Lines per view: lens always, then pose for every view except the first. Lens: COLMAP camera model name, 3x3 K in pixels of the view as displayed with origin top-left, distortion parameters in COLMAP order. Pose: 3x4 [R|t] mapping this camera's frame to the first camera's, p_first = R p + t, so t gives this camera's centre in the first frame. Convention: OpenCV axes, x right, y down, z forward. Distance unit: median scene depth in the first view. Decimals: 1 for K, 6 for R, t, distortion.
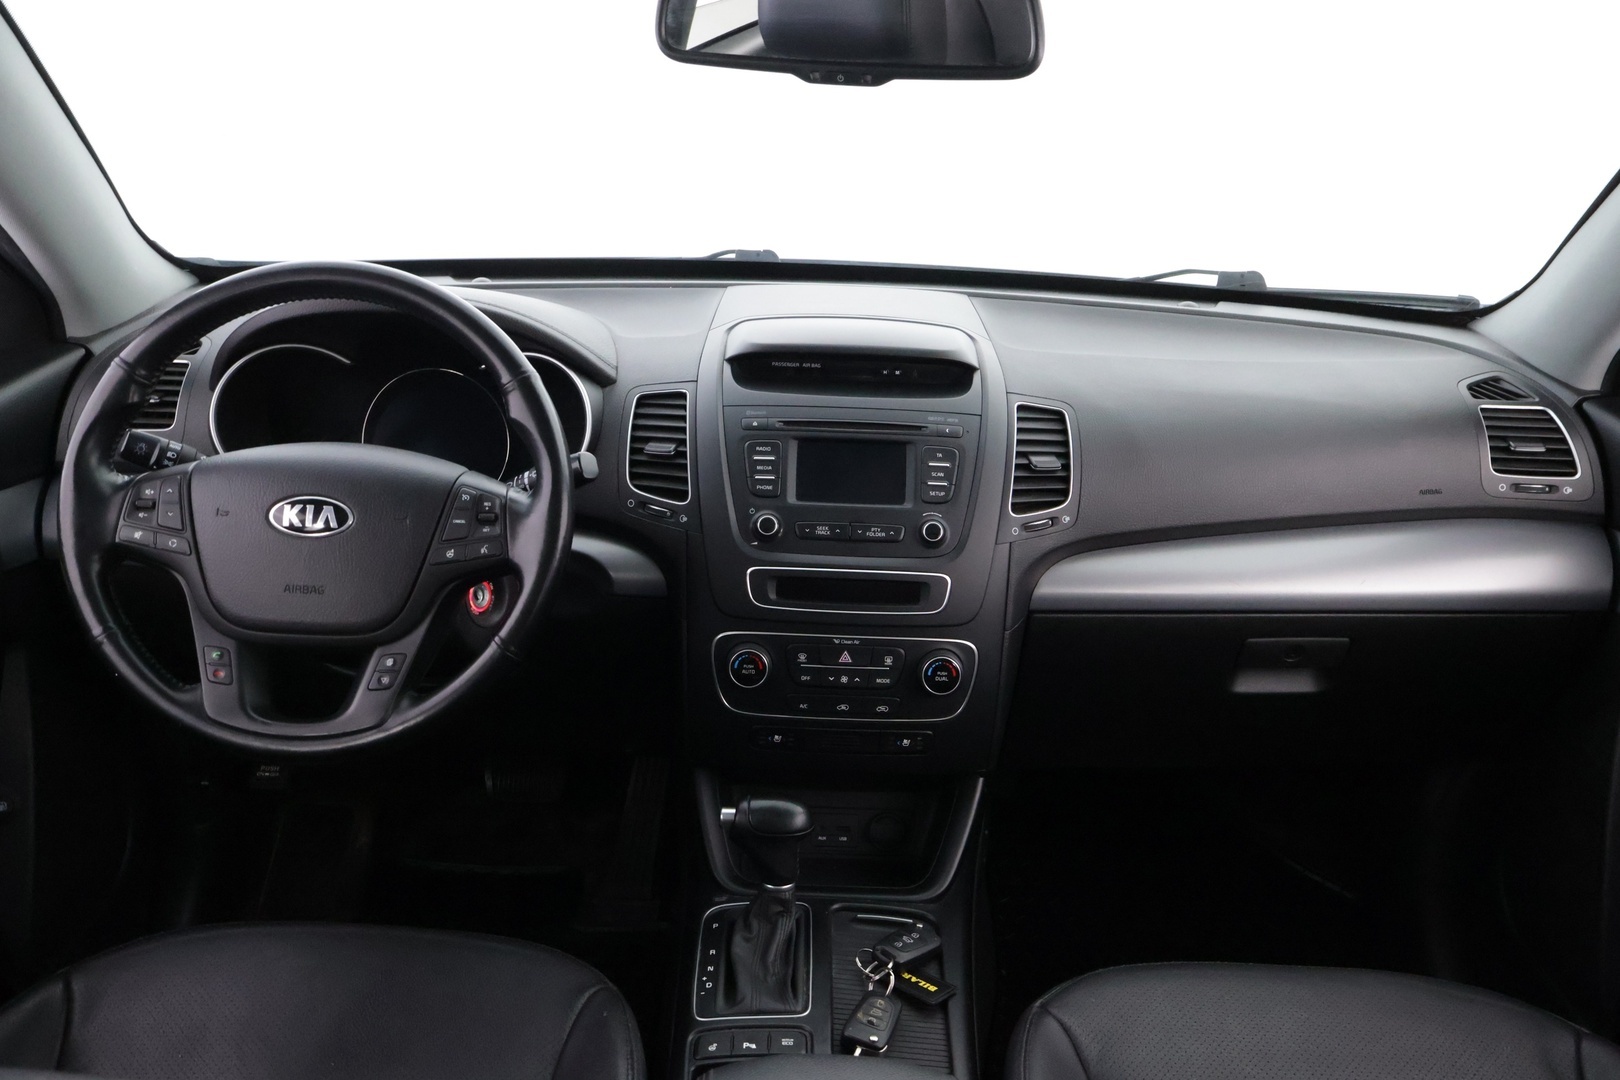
lens RADIAL K [[1340.9, 0, 799.4], [0, 1340.9, 553.0], [0, 0, 1]] dist [0.007735, 0.001540]
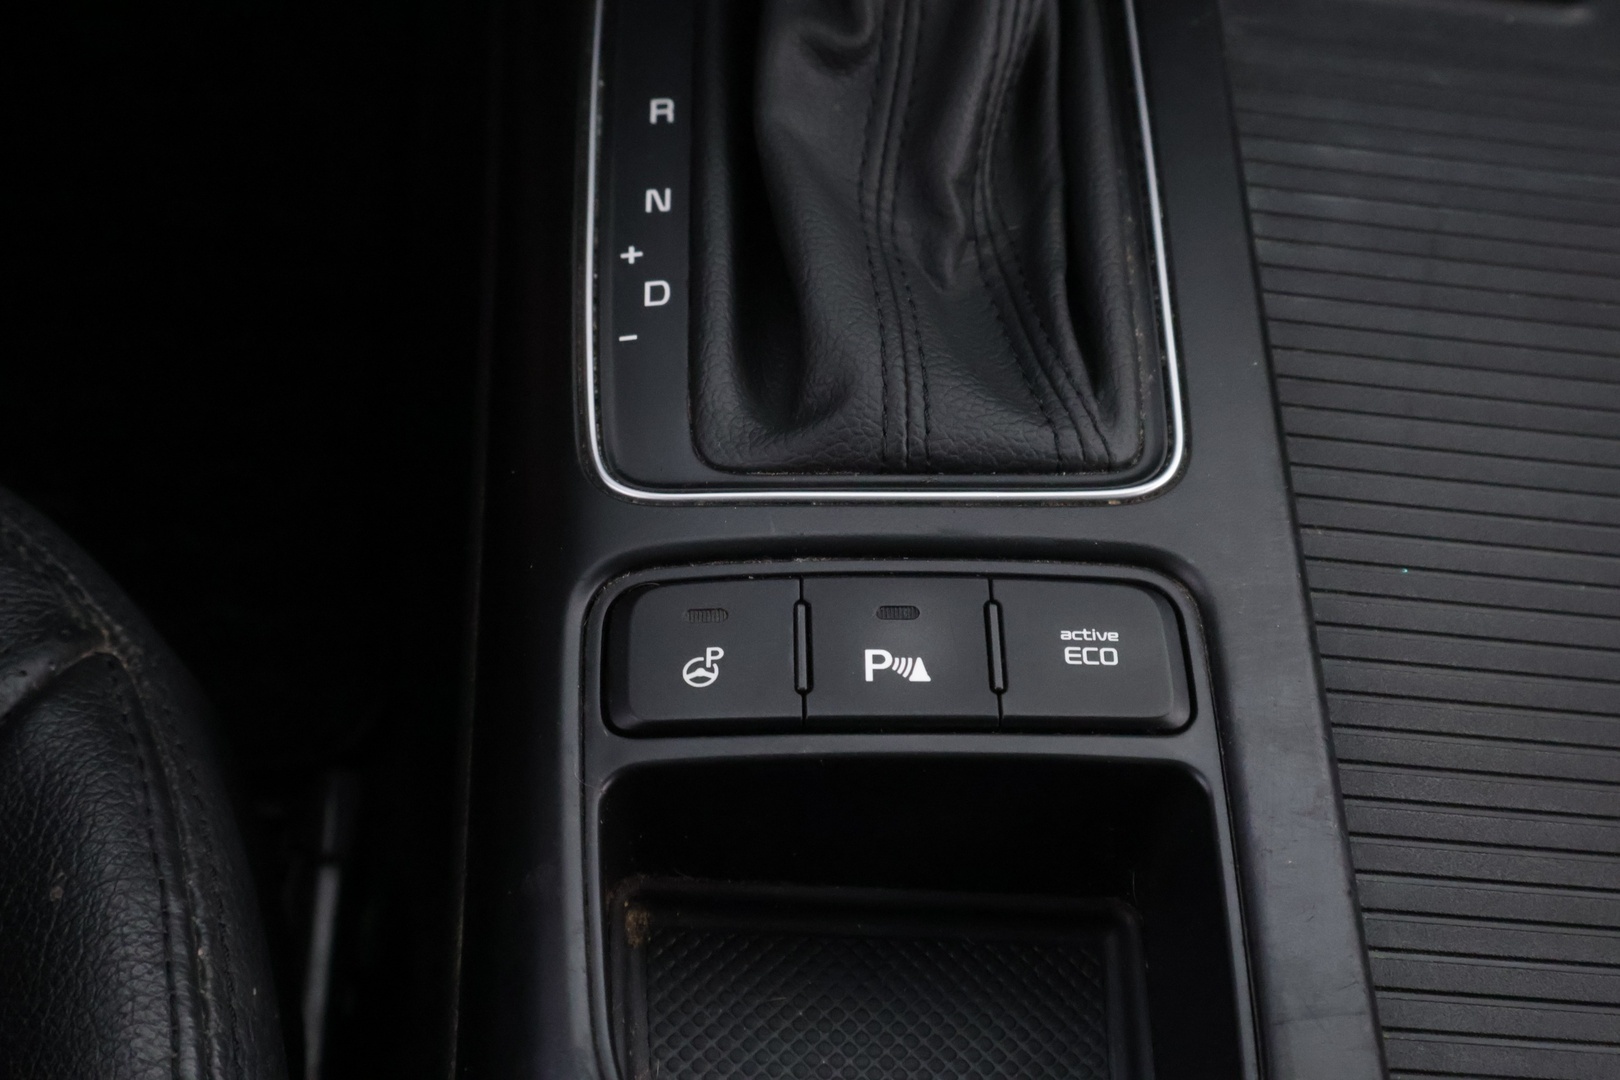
lens RADIAL K [[2523.5, 0, 812.3], [0, 2523.5, 538.6], [0, 0, 1]] dist [0.043096, 0.000000]
pose [[0.998058, 0.014977, 0.060467, -0.061256], [-0.045686, 0.835851, 0.547051, 0.133025], [-0.042348, -0.548751, 0.834912, 0.609622]]
